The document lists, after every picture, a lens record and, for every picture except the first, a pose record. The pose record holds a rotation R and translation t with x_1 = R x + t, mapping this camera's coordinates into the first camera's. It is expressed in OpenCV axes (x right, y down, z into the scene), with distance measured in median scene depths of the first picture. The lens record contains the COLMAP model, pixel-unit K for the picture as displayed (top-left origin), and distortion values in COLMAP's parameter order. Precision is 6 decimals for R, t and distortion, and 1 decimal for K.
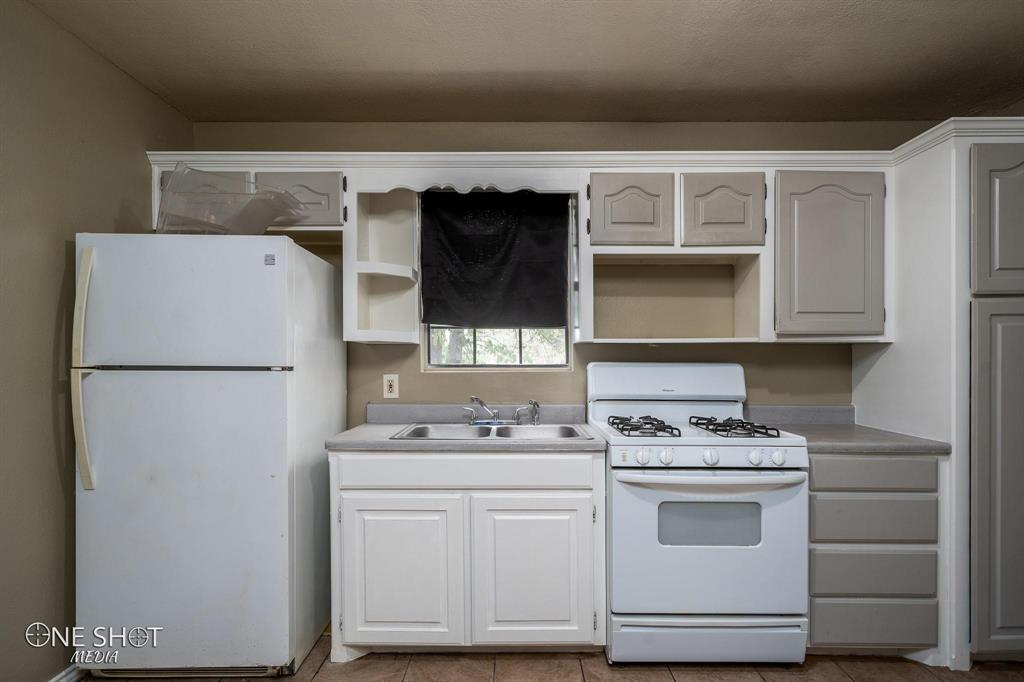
lens RADIAL K [[516.8, 0, 501.5], [0, 516.8, 368.7], [0, 0, 1]] dist [0.001749, -0.000312]
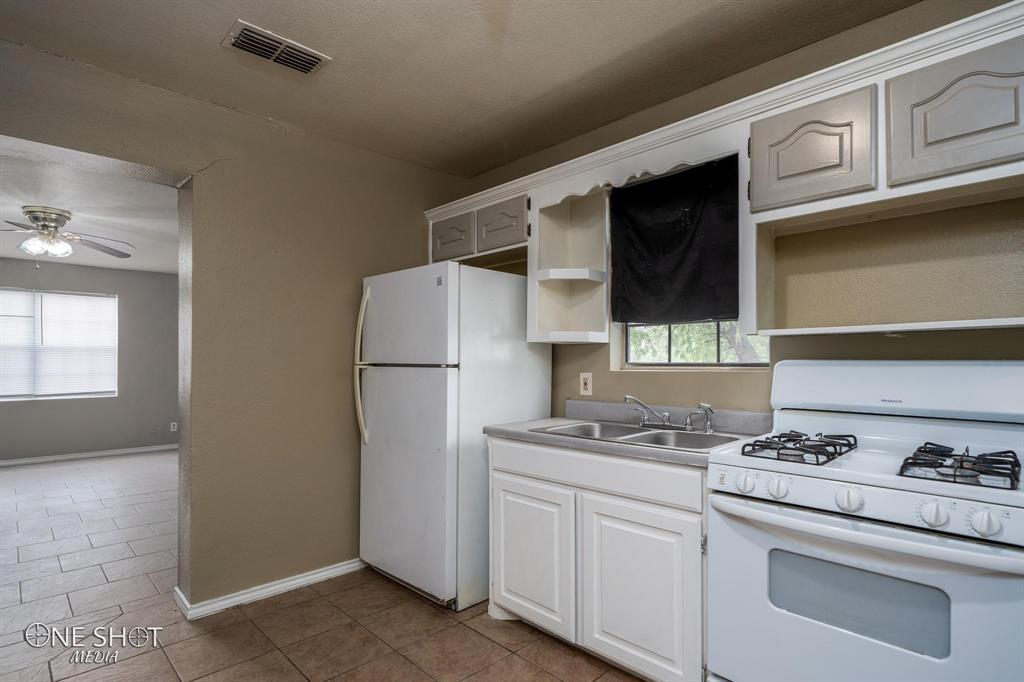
lens RADIAL K [[516.8, 0, 524.7], [0, 516.8, 368.0], [0, 0, 1]] dist [0.001749, -0.000312]
pose [[0.712688, 0.006205, -0.701454, 0.485346], [-0.009369, 0.999956, -0.000674, 0.003626], [0.701419, 0.007052, 0.712715, 0.187593]]
